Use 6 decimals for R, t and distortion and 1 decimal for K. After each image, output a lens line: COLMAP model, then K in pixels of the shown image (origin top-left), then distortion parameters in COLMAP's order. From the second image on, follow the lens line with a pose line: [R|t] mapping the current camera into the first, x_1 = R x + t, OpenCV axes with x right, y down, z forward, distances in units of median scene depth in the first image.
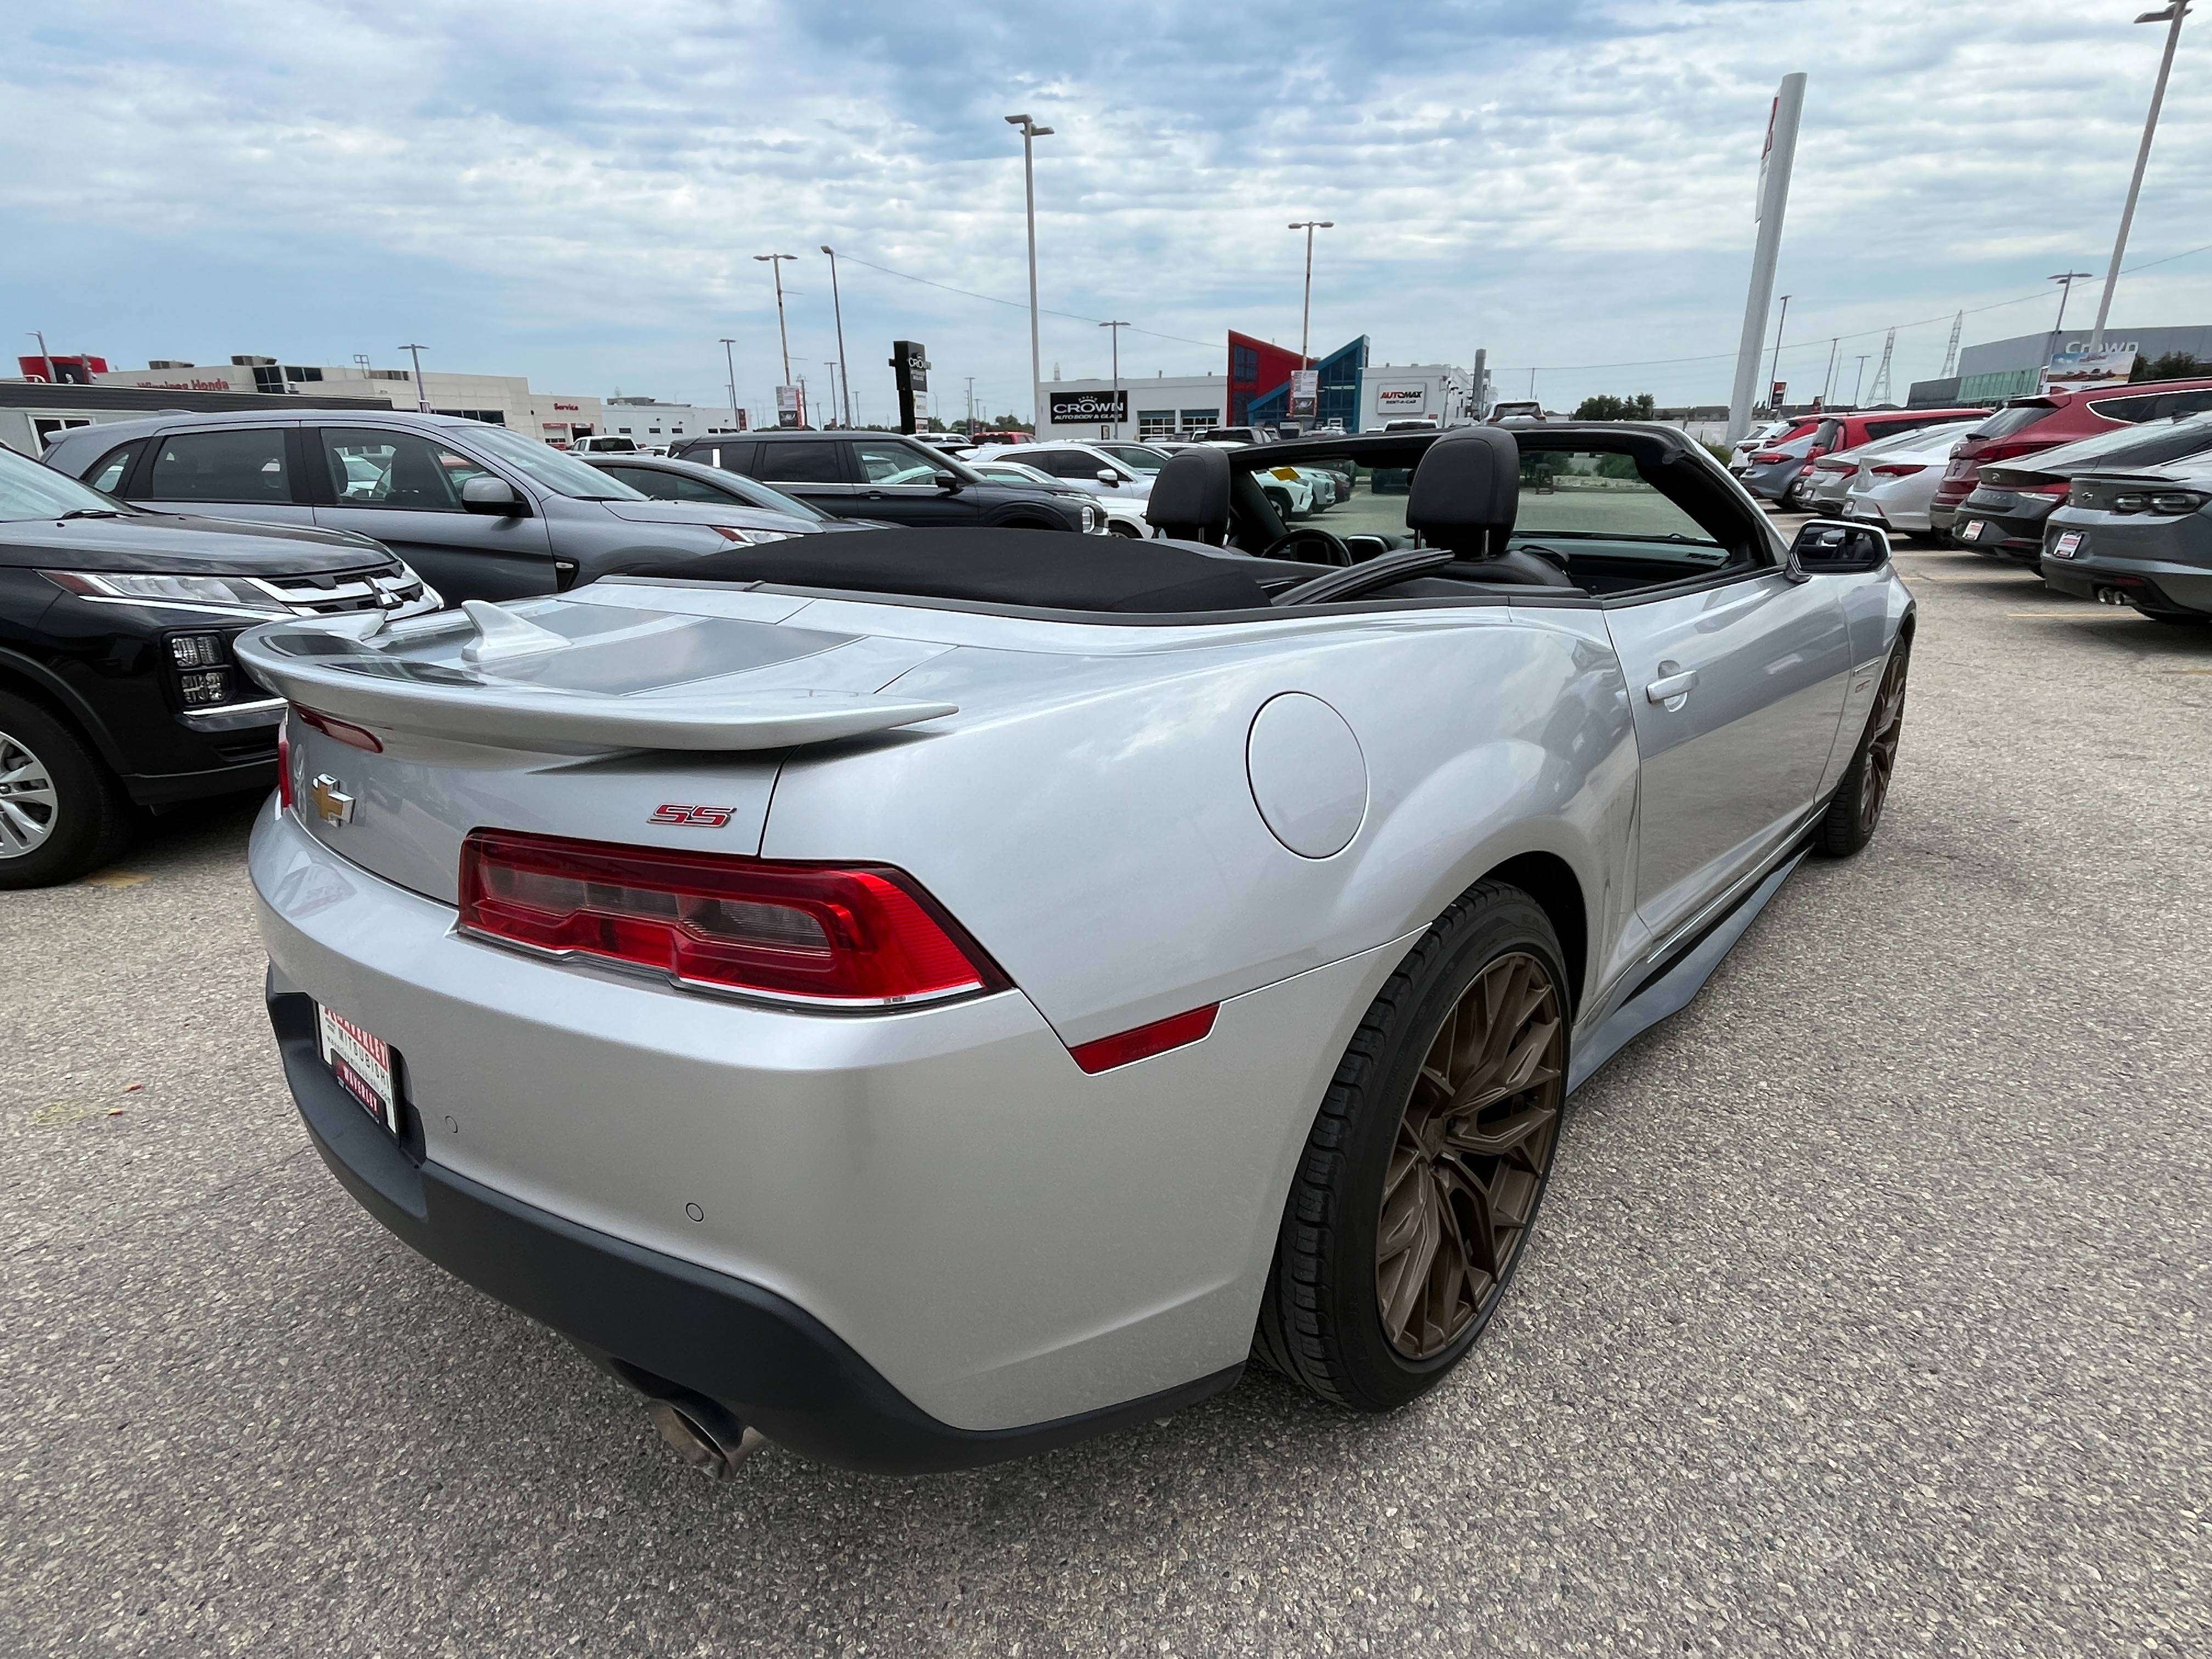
lens RADIAL K [[1128.7, 0, 1096.1], [0, 1128.7, 833.5], [0, 0, 1]] dist [-0.003231, -0.000077]
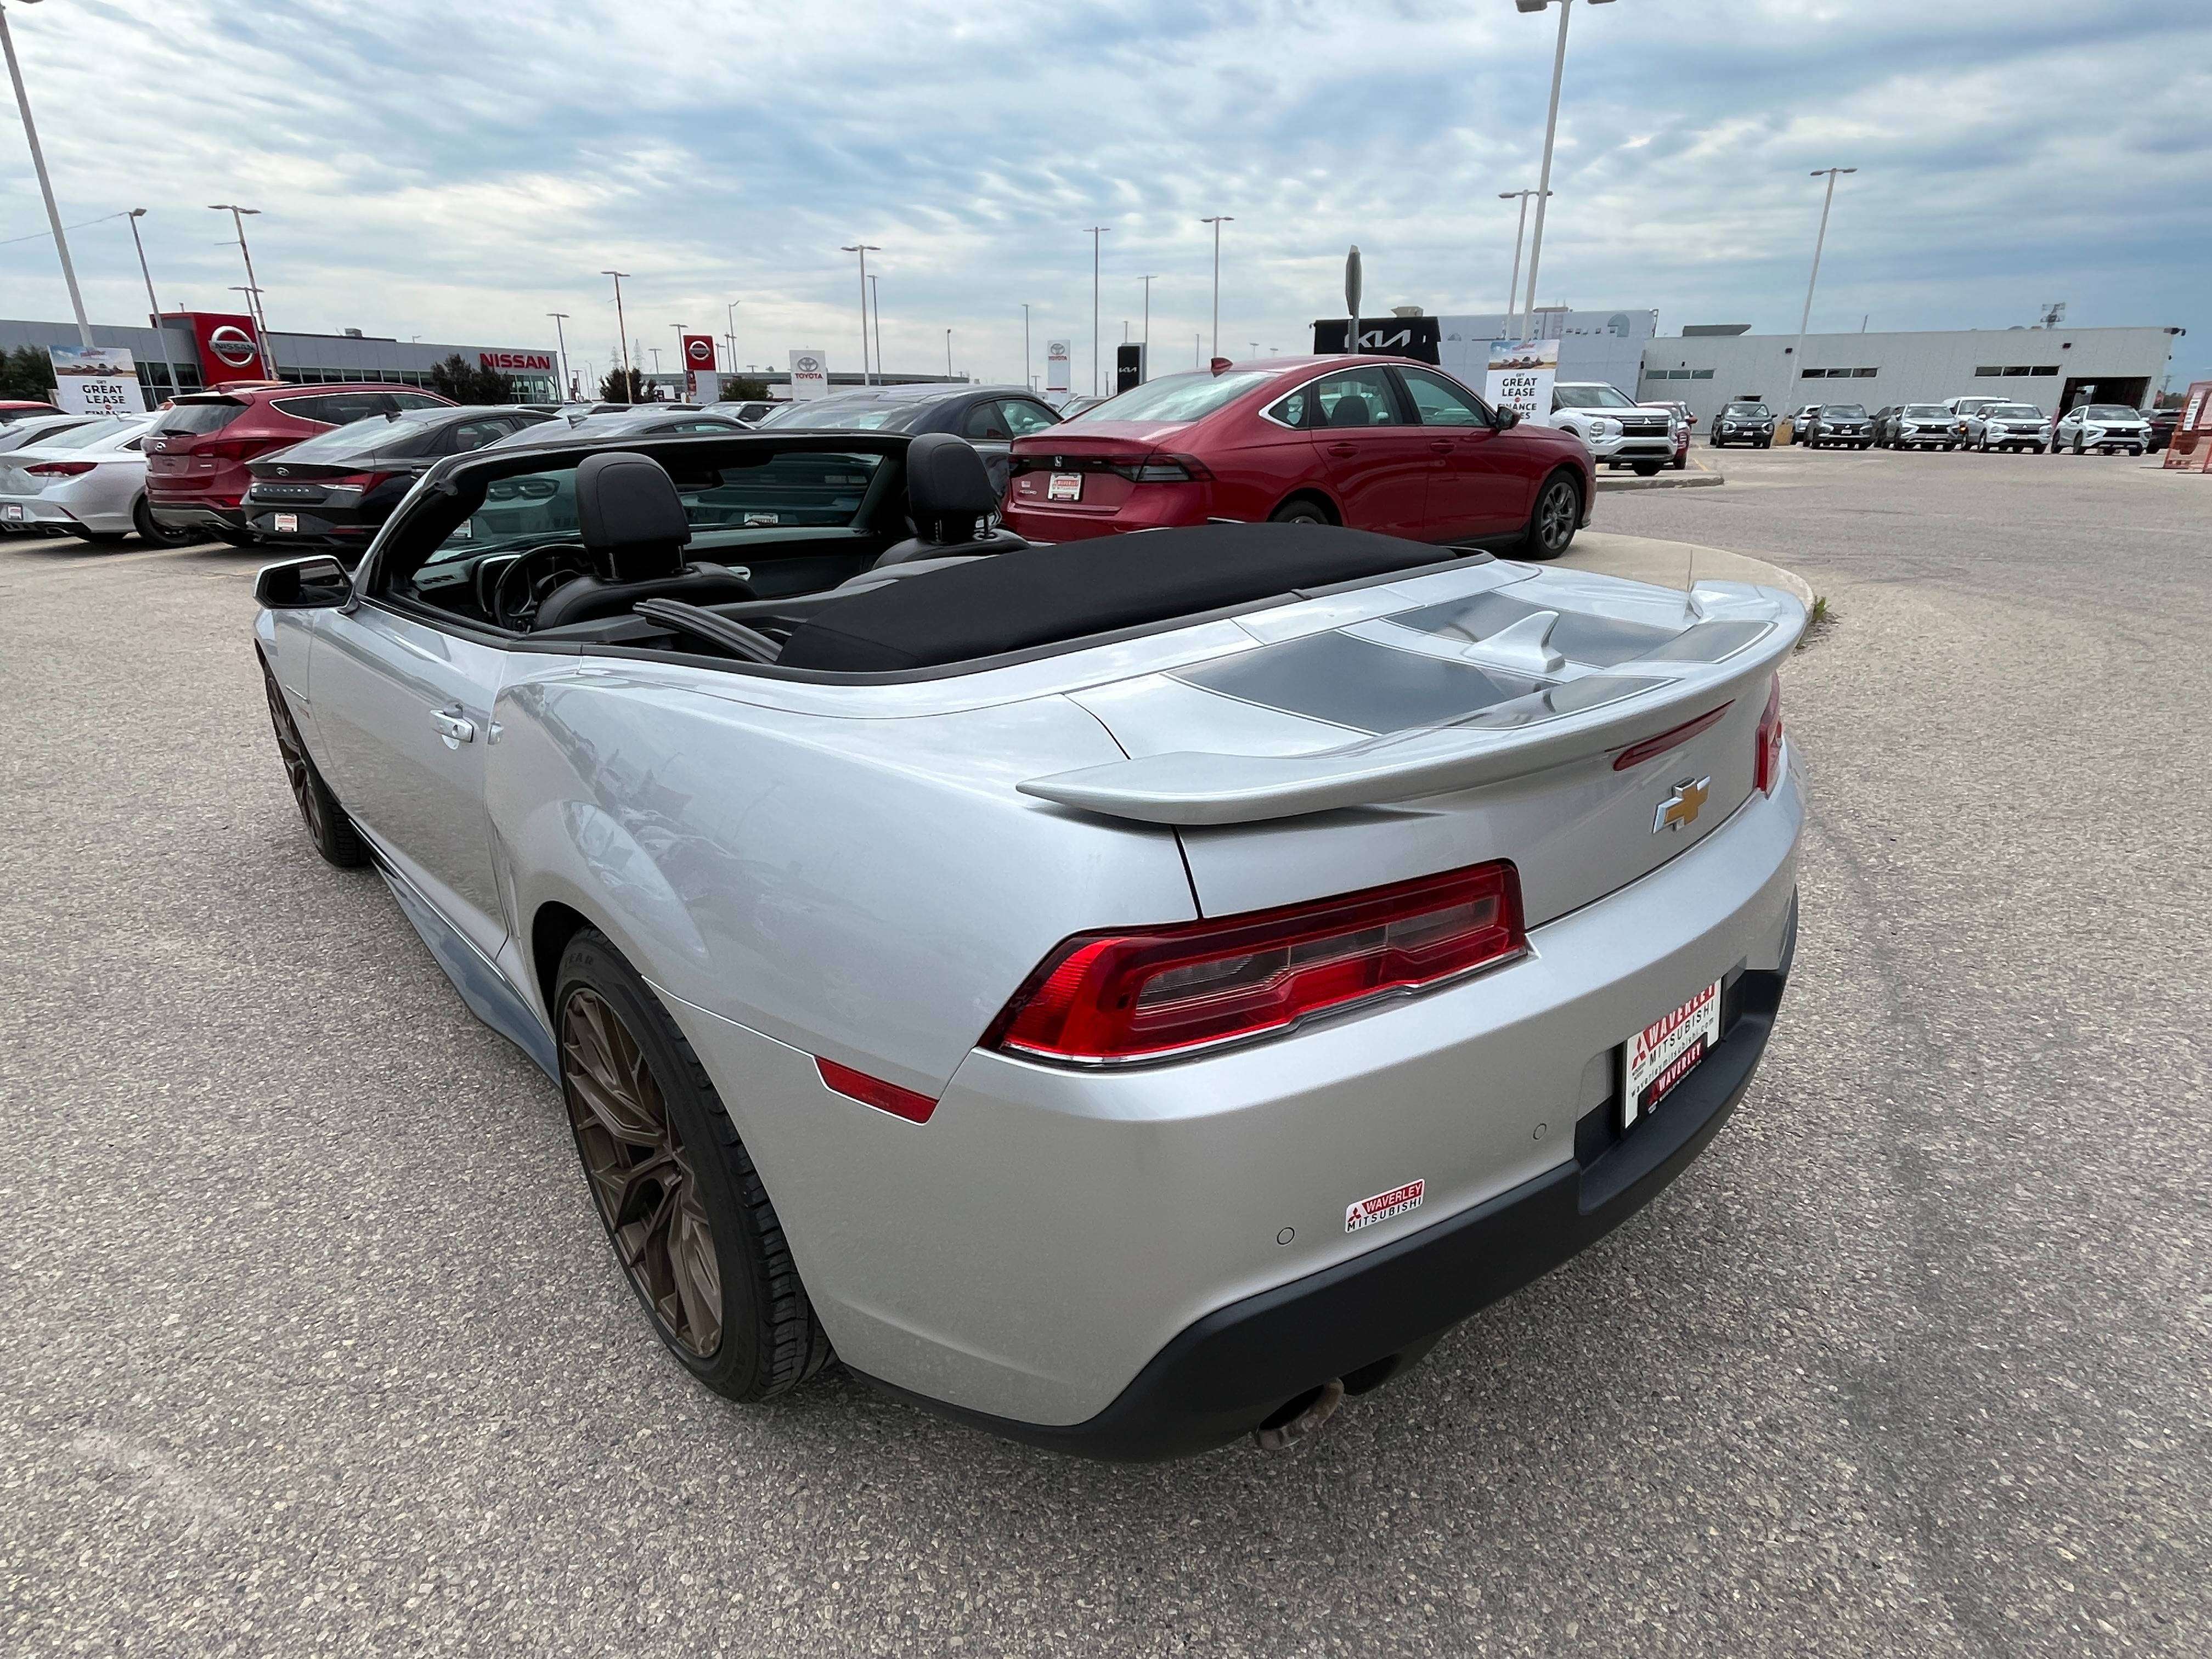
lens RADIAL K [[1125.2, 0, 1098.6], [0, 1125.2, 841.6], [0, 0, 1]] dist [-0.005325, 0.000575]
pose [[0.084690, -0.336644, 0.937816, -0.482195], [0.324368, 0.899244, 0.293506, -0.134292], [-0.942132, 0.279340, 0.185353, 0.376494]]
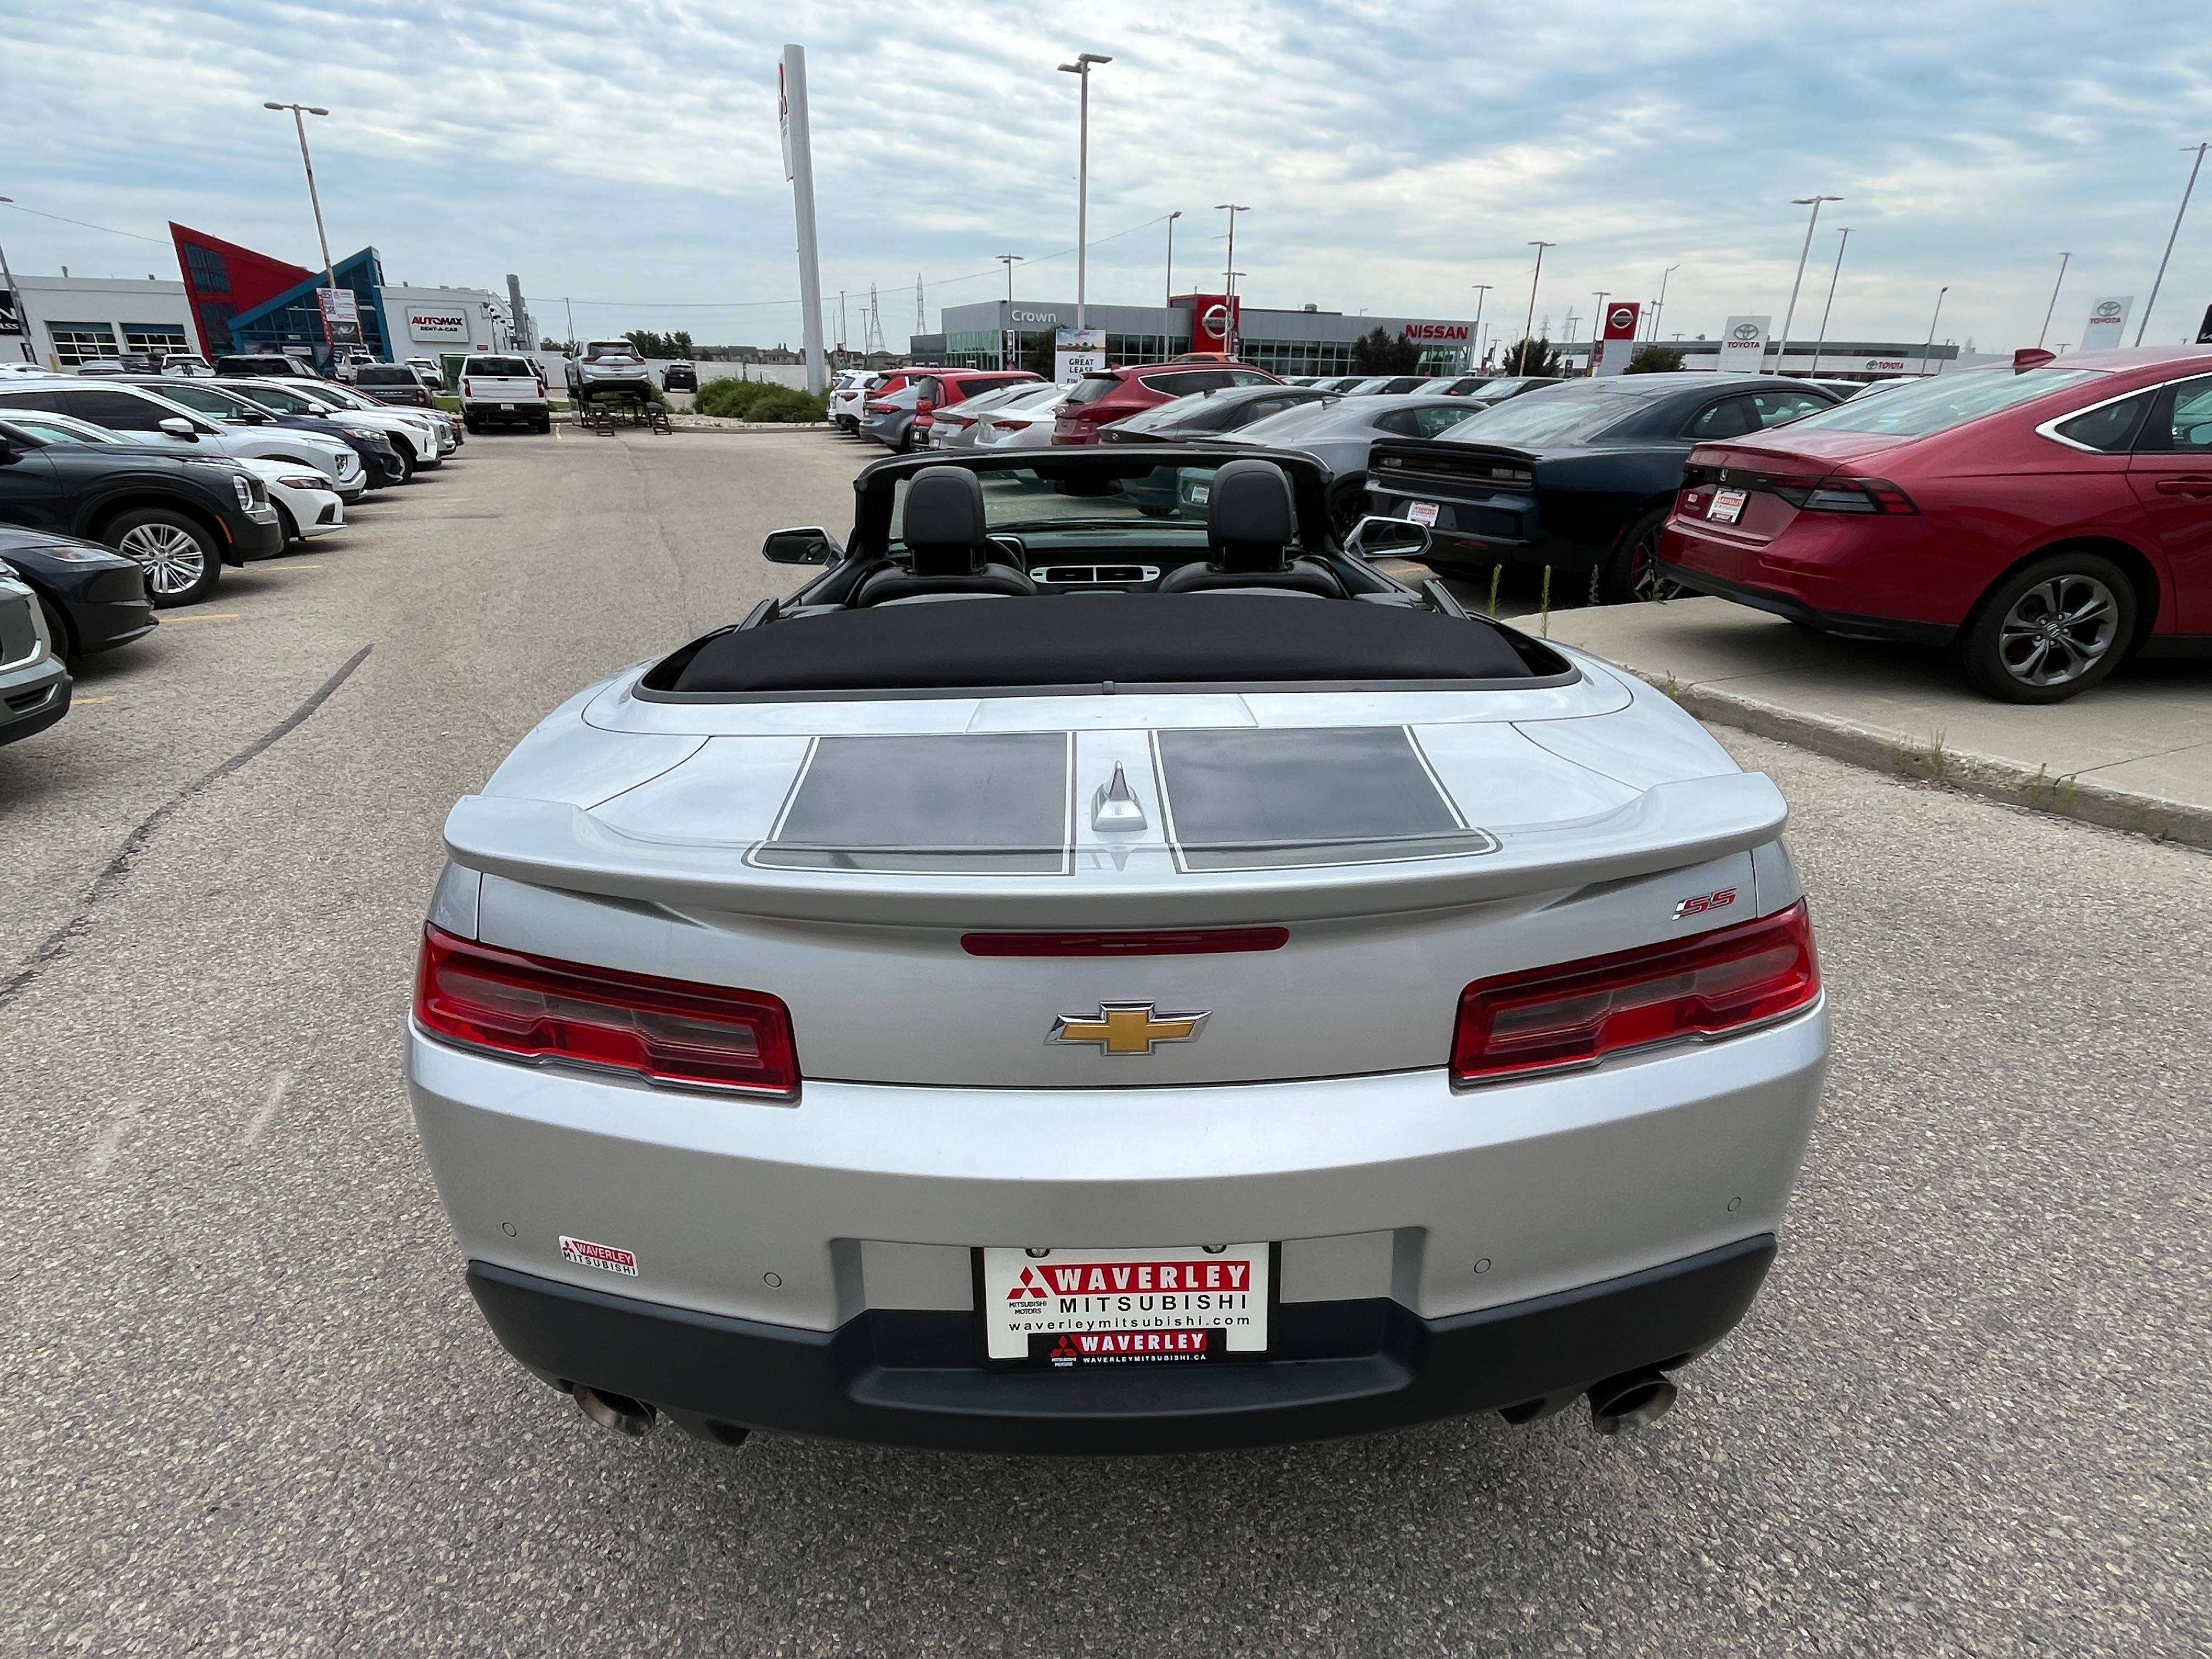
lens RADIAL K [[1128.7, 0, 1099.1], [0, 1128.7, 846.9], [0, 0, 1]] dist [-0.003231, -0.000077]
pose [[0.724090, -0.238564, 0.647133, -0.340306], [0.198541, 0.970656, 0.135678, -0.078152], [-0.660511, 0.030239, 0.750207, 0.110188]]
